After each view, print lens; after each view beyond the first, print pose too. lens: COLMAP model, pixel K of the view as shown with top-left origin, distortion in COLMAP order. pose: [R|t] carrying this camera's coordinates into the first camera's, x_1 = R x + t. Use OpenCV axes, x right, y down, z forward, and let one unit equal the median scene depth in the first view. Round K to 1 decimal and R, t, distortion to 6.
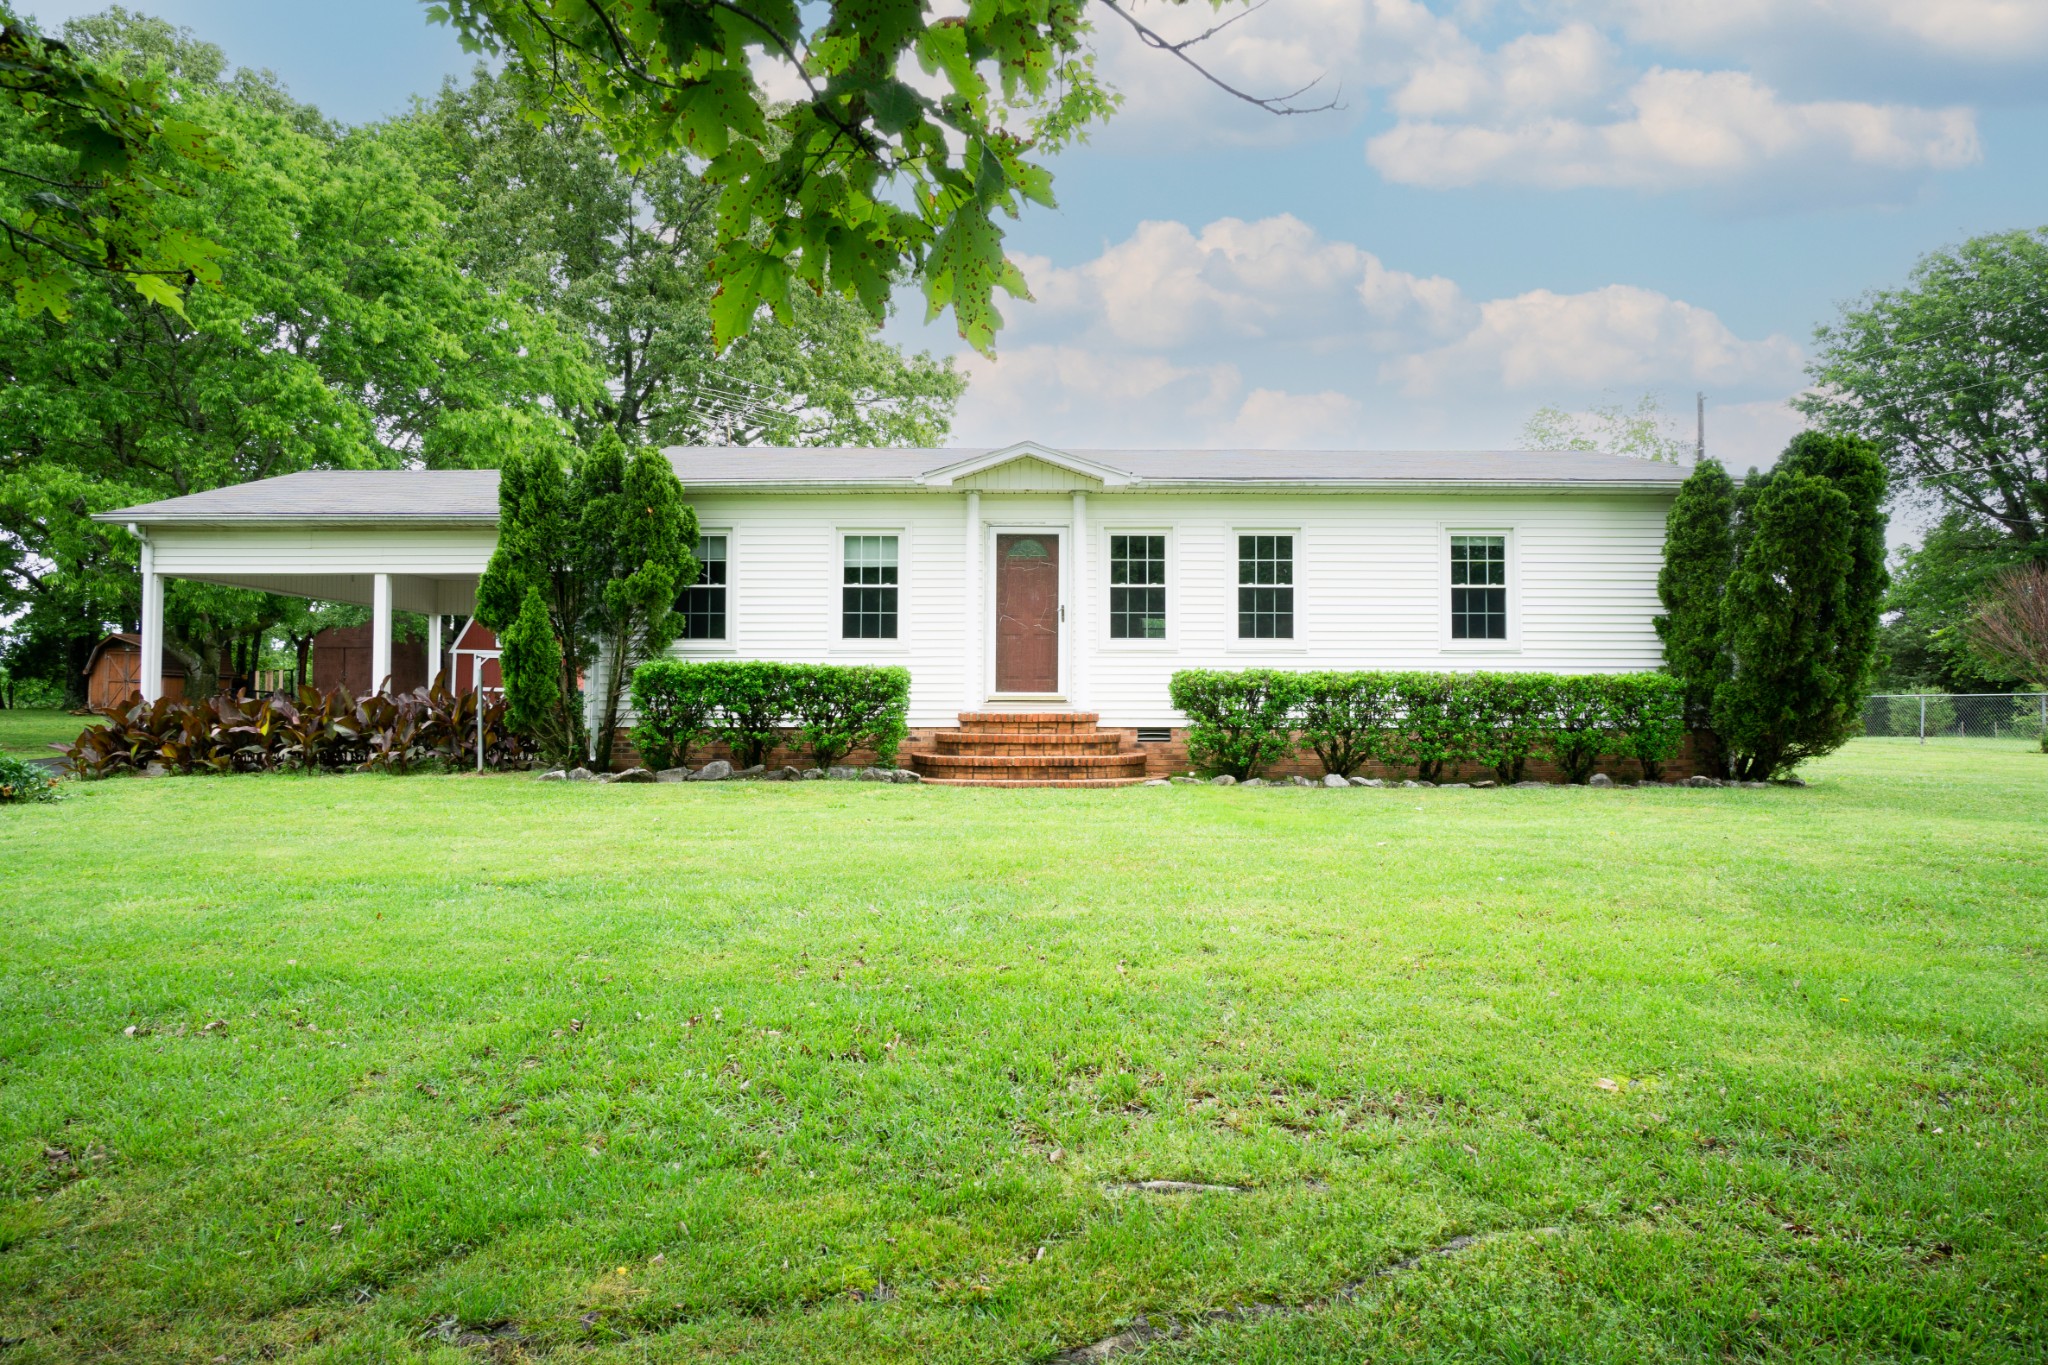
lens RADIAL K [[1003.6, 0, 1023.4], [0, 1003.6, 669.7], [0, 0, 1]] dist [-0.018467, 0.015066]
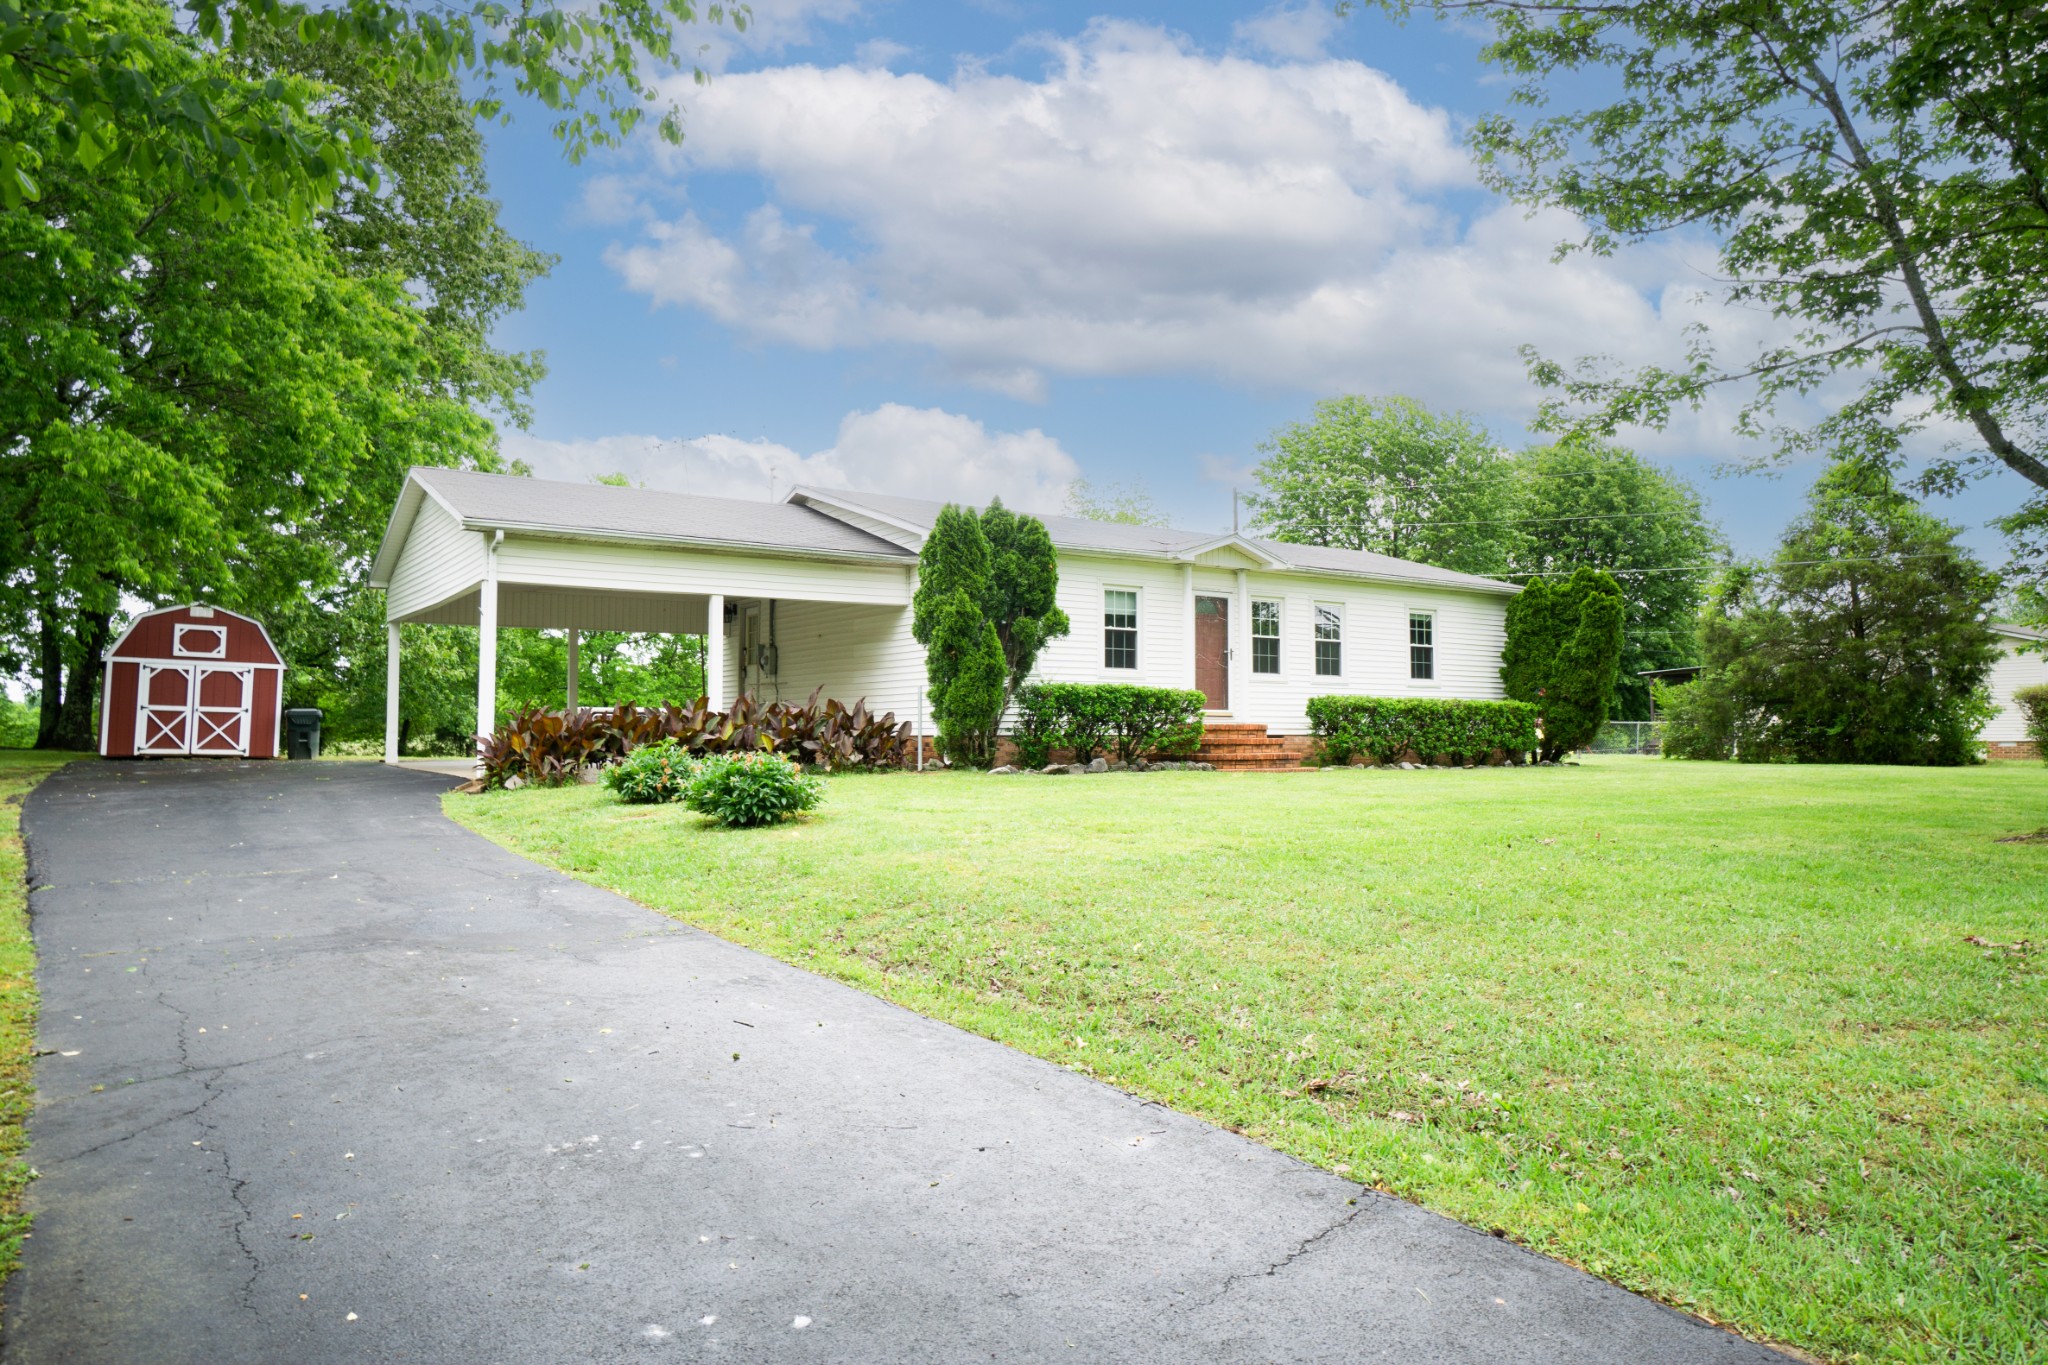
lens RADIAL K [[1021.1, 0, 1014.8], [0, 1021.1, 668.8], [0, 0, 1]] dist [-0.030470, 0.016611]
pose [[0.891061, 0.029968, 0.452894, -0.916942], [-0.024712, 0.999541, -0.017518, -0.002425], [-0.453211, 0.004418, 0.891392, -0.162483]]
